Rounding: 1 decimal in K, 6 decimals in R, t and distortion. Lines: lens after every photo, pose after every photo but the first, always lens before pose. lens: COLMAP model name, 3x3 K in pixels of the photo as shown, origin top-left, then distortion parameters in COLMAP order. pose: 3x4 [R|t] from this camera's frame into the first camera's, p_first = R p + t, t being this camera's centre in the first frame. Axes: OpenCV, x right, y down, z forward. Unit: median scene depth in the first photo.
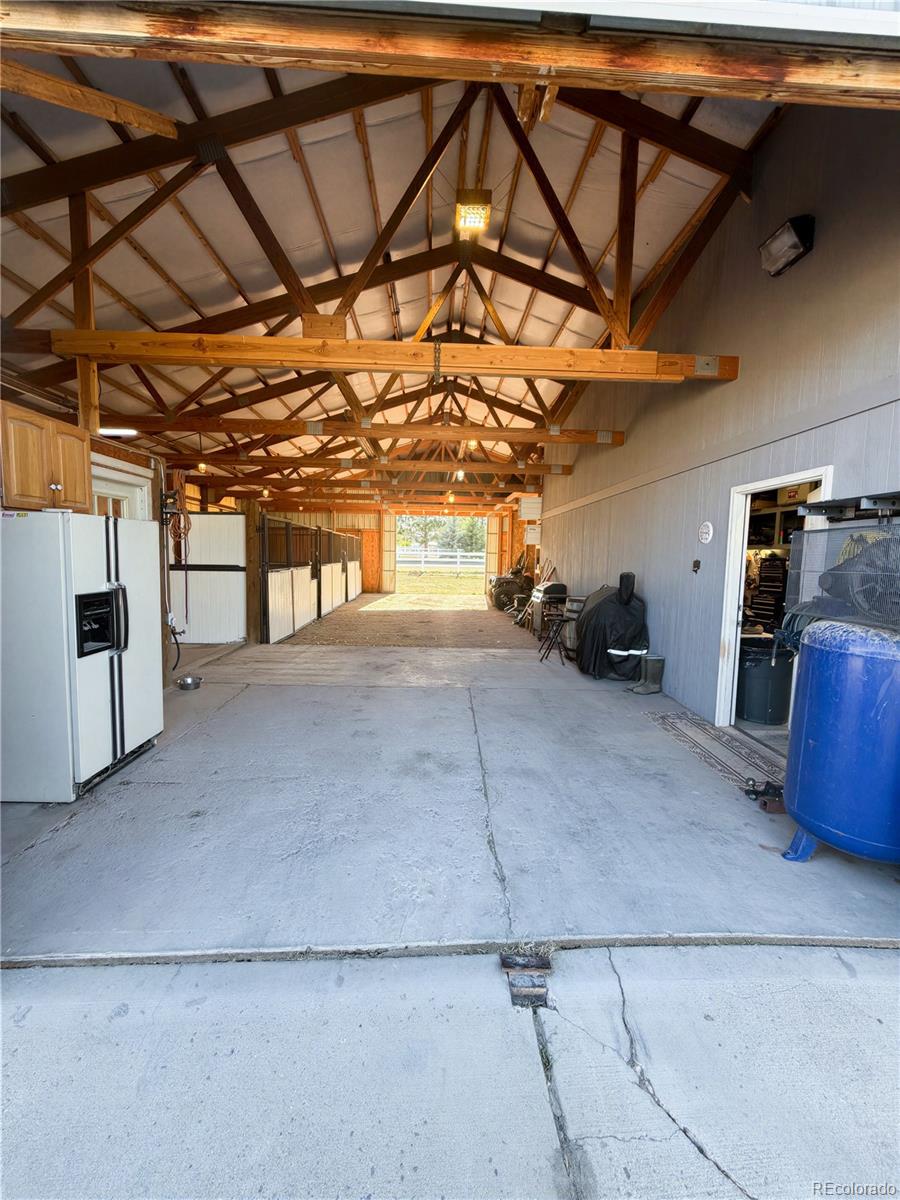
lens RADIAL K [[475.2, 0, 451.4], [0, 475.2, 596.4], [0, 0, 1]] dist [0.000867, -0.000216]
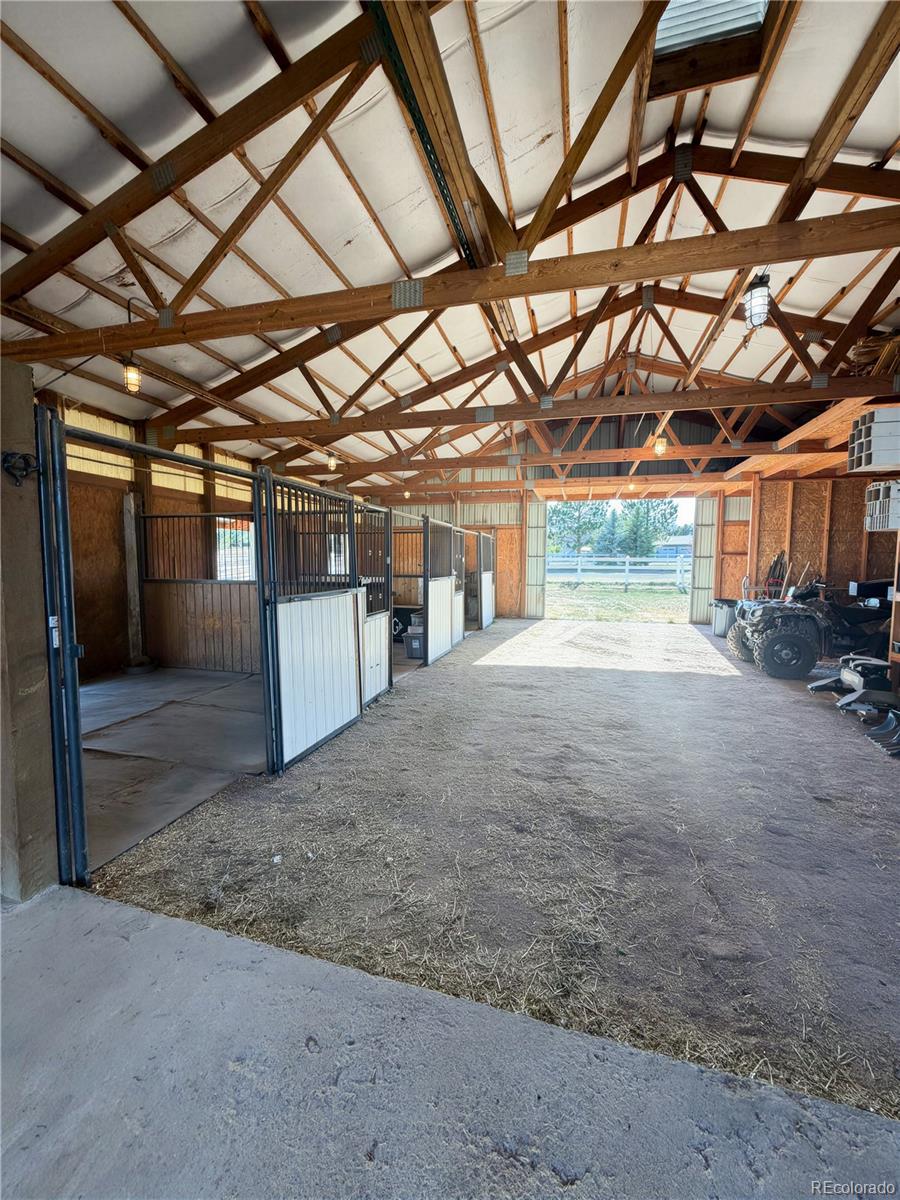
lens RADIAL K [[475.2, 0, 451.4], [0, 475.2, 596.4], [0, 0, 1]] dist [0.000867, -0.000216]
pose [[0.952938, 0.008015, -0.303058, -0.252212], [-0.012870, 0.999819, -0.014026, -0.168362], [0.302891, 0.017266, 0.952869, 2.033271]]
